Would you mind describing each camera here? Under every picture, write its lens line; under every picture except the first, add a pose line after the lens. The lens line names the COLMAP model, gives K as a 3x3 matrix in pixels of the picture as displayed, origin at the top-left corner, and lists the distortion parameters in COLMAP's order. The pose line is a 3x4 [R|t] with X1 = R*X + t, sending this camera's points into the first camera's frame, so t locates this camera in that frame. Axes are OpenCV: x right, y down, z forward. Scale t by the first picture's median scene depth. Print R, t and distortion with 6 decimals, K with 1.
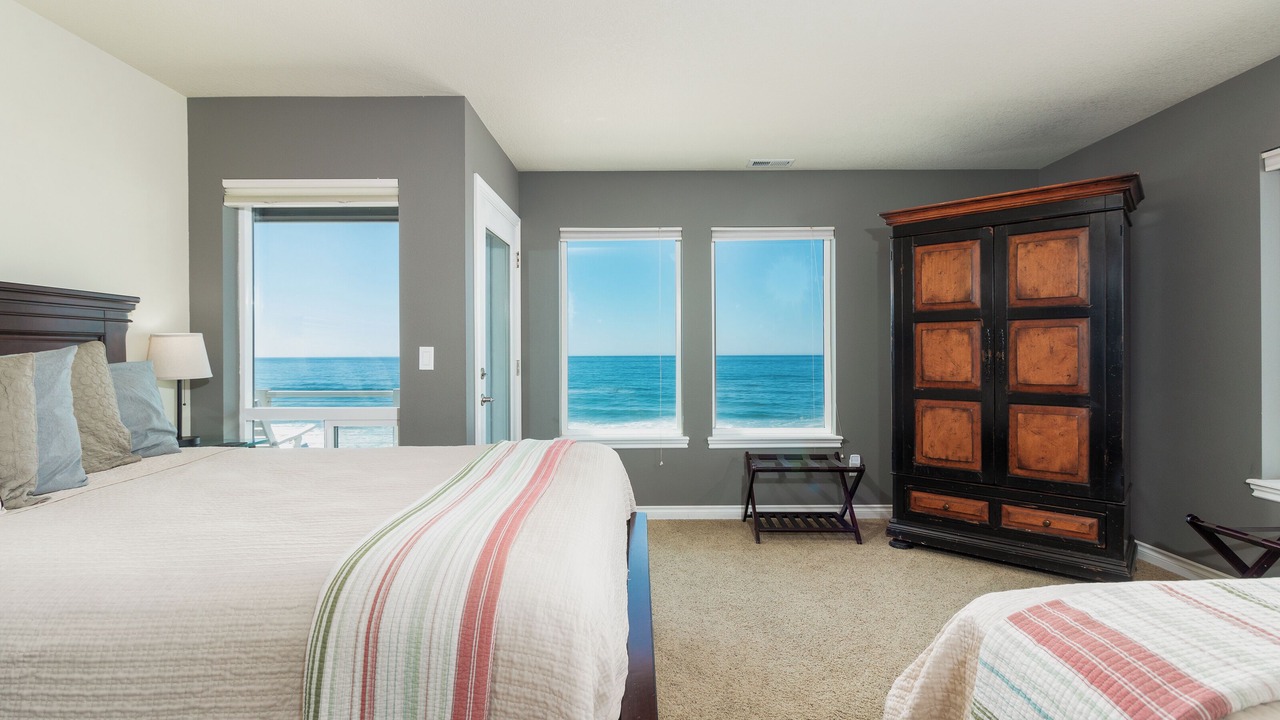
lens RADIAL K [[588.9, 0, 645.1], [0, 588.9, 352.8], [0, 0, 1]] dist [0.001526, 0.000478]
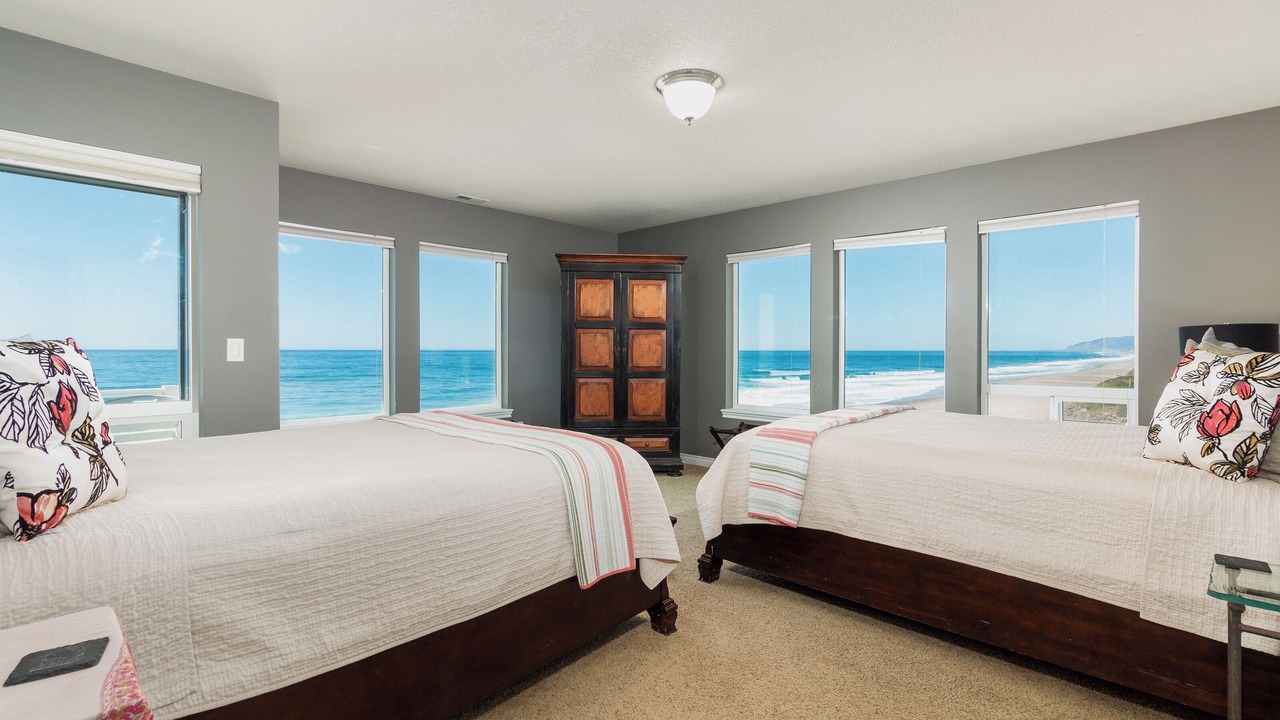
lens RADIAL K [[588.9, 0, 645.1], [0, 588.9, 352.8], [0, 0, 1]] dist [0.001526, 0.000478]
pose [[0.681205, 0.000706, 0.732093, -0.594332], [-0.005507, 0.999976, 0.004160, 0.005598], [-0.732072, -0.006866, 0.681192, -0.192120]]
